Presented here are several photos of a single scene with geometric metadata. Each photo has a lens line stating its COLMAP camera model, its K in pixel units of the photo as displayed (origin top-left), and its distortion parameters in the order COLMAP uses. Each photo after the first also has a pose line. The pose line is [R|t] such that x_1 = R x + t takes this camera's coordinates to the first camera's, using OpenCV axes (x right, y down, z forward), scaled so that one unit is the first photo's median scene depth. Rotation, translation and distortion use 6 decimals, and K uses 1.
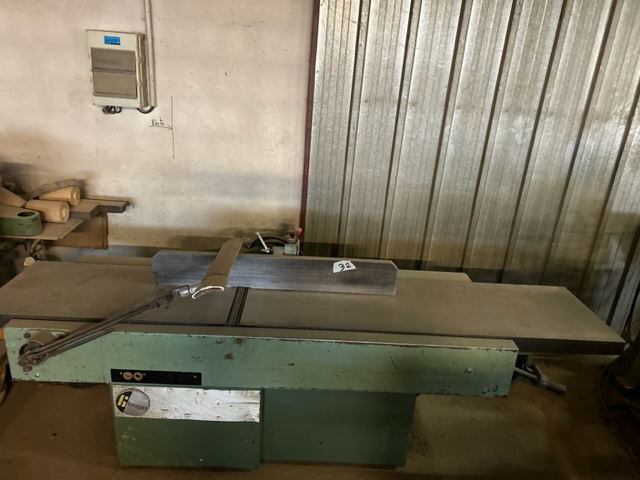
lens RADIAL K [[480.6, 0, 321.1], [0, 480.6, 239.2], [0, 0, 1]] dist [0.033256, -0.029376]
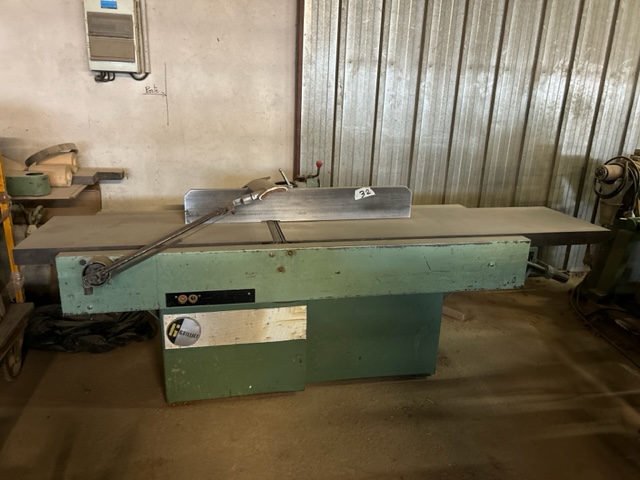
lens RADIAL K [[480.6, 0, 317.6], [0, 480.6, 238.7], [0, 0, 1]] dist [0.033256, -0.029376]
pose [[0.984475, -0.086072, 0.152970, -0.184885], [0.095017, 0.994109, -0.052148, 0.164944], [-0.147580, 0.065873, 0.986854, -0.039138]]
